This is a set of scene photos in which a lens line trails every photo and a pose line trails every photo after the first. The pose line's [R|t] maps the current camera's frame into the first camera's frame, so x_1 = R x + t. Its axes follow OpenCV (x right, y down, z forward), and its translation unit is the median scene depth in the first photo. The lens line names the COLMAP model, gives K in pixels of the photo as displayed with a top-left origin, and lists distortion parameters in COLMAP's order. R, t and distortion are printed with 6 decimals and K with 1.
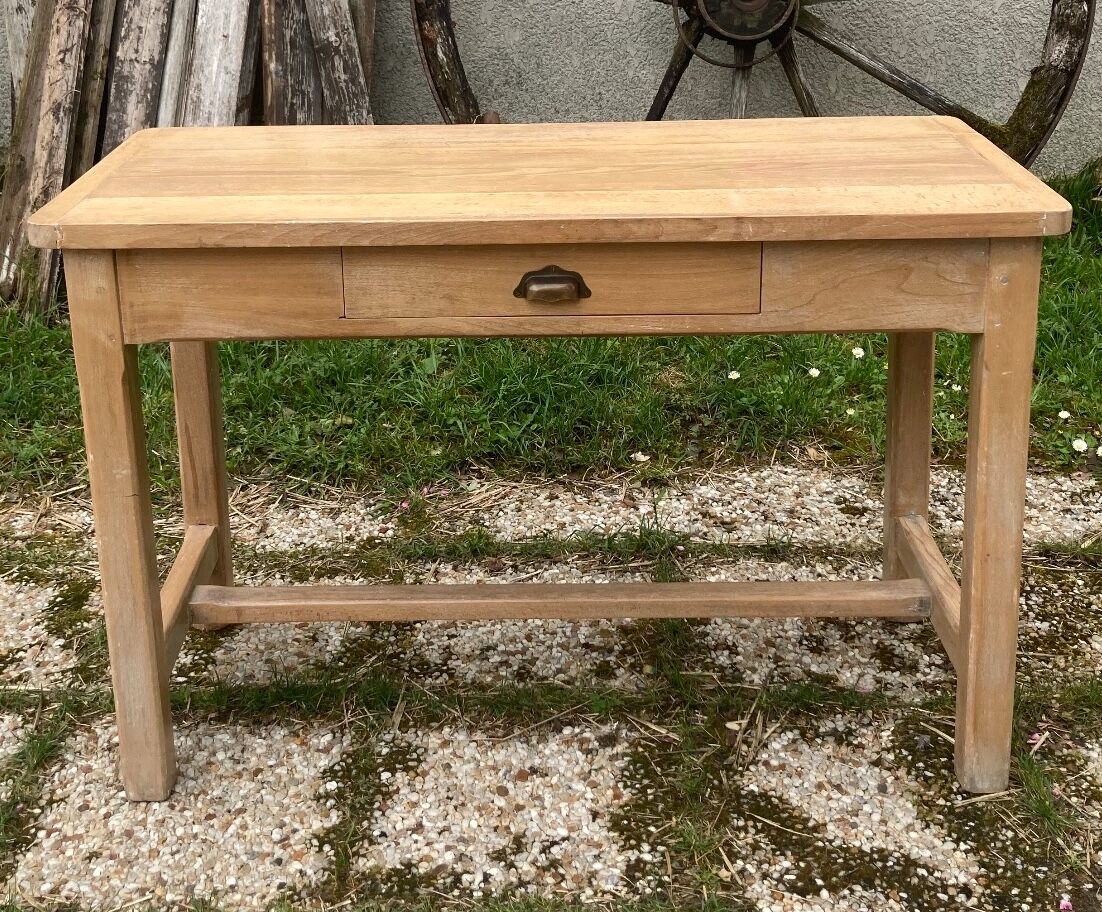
lens RADIAL K [[1547.1, 0, 540.6], [0, 1547.1, 211.3], [0, 0, 1]] dist [0.007253, 0.000000]
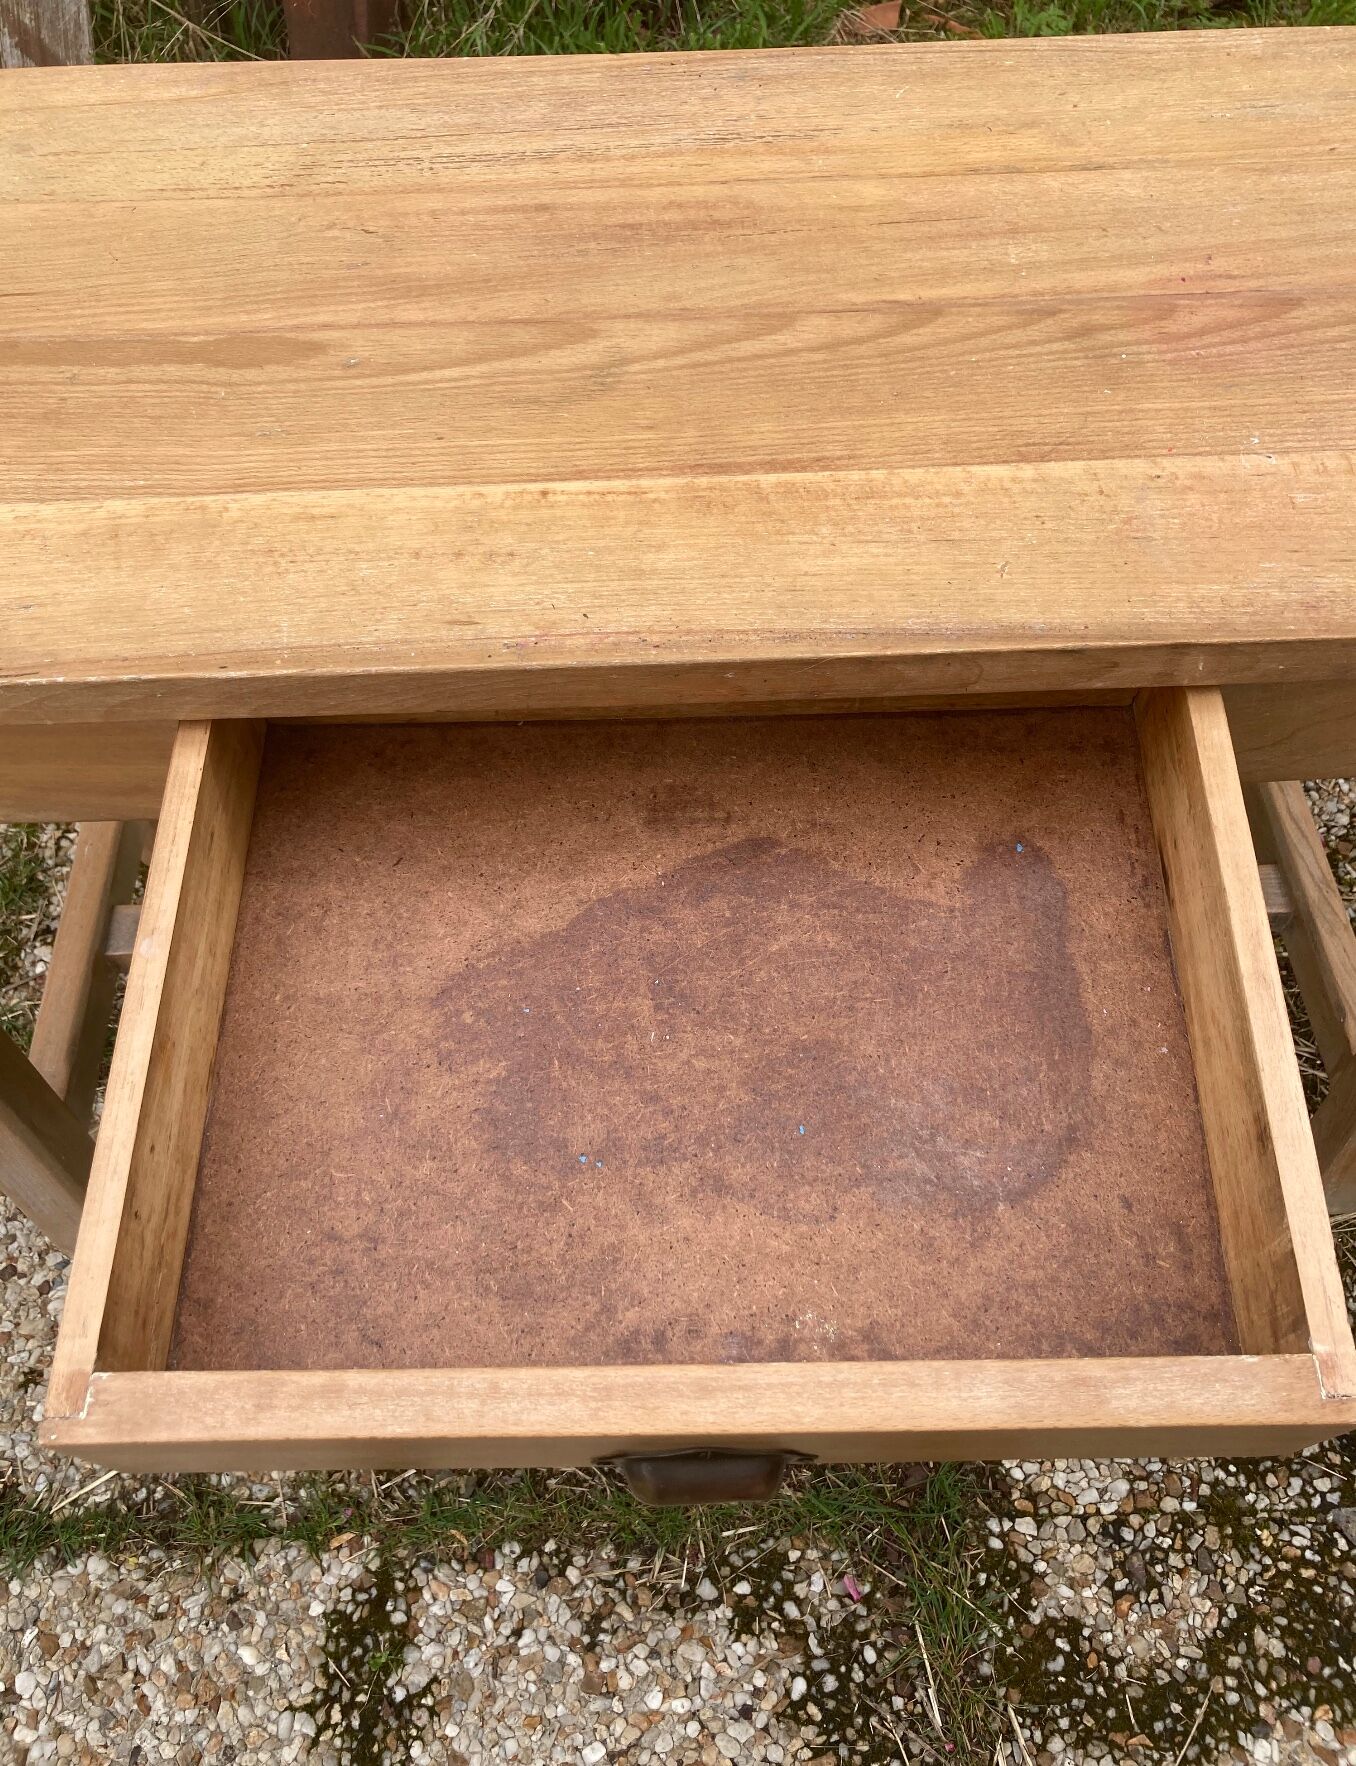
lens RADIAL K [[1504.2, 0, 691.1], [0, 1504.2, 834.7], [0, 0, 1]] dist [0.055981, -0.062719]
pose [[0.999192, -0.031597, 0.024853, -0.006531], [0.008319, 0.767356, 0.641168, -0.174506], [-0.039330, -0.640443, 0.766998, 0.564813]]
